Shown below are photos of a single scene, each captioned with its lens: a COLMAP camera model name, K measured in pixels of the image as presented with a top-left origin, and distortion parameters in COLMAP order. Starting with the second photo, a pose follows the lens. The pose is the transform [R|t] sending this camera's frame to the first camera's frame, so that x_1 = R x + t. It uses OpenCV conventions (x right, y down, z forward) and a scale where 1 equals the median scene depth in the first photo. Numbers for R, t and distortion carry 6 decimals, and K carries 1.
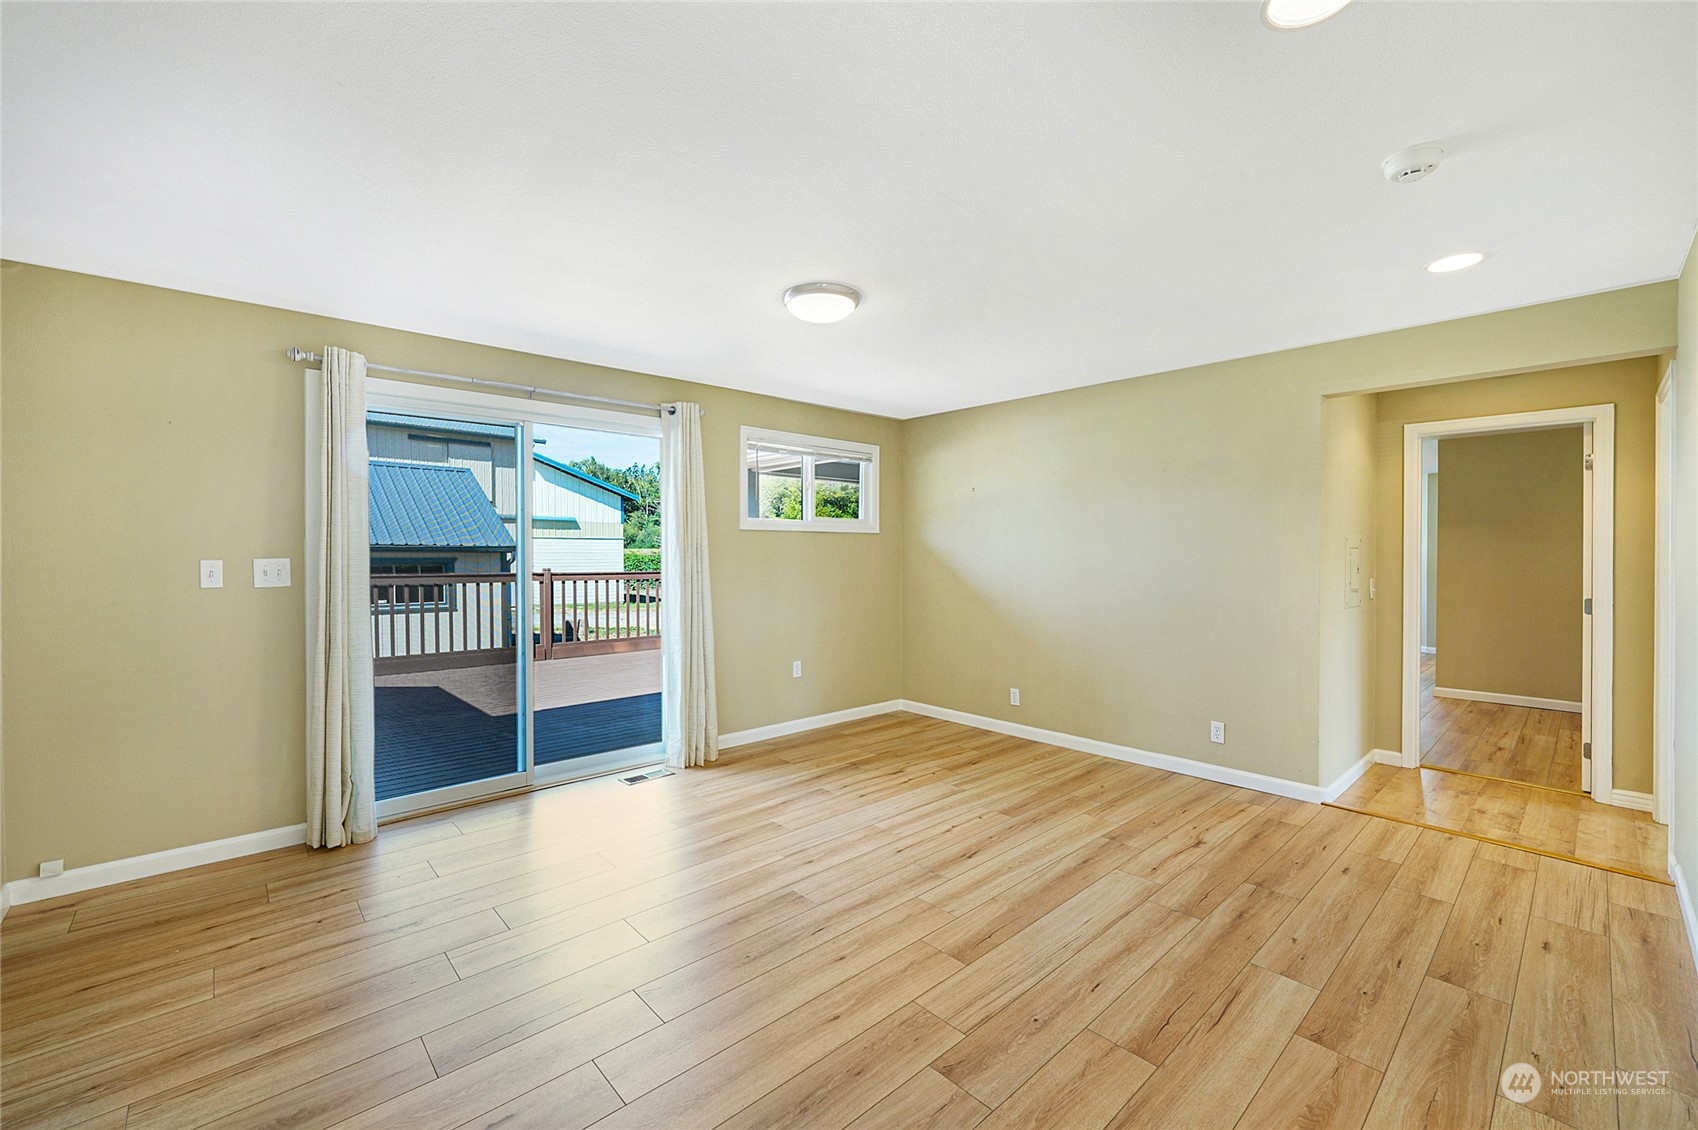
lens RADIAL K [[681.8, 0, 844.0], [0, 681.8, 555.8], [0, 0, 1]] dist [-0.002646, -0.000392]
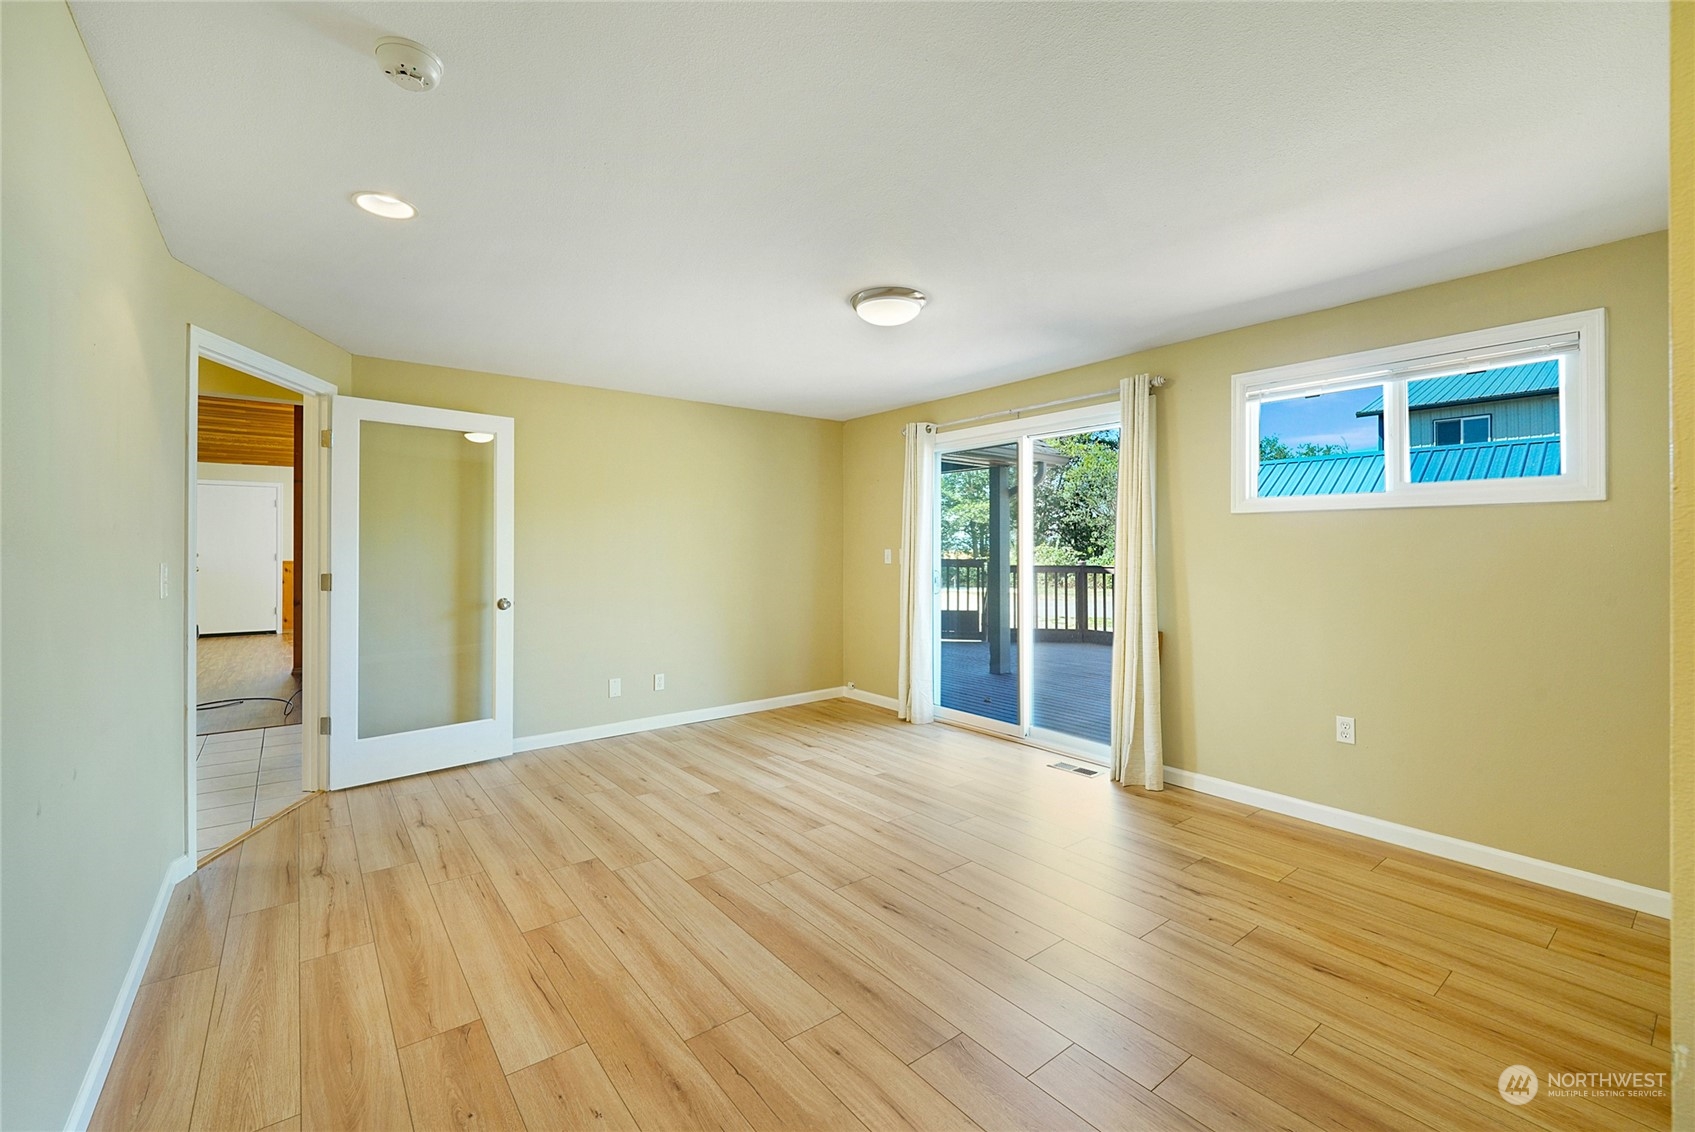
lens RADIAL K [[698.8, 0, 842.6], [0, 698.8, 555.3], [0, 0, 1]] dist [-0.009385, -0.001529]
pose [[-0.061951, 0.006867, -0.998056, 1.086511], [-0.009741, 0.999925, 0.007485, 0.008975], [0.998032, 0.010186, -0.061879, 1.050727]]
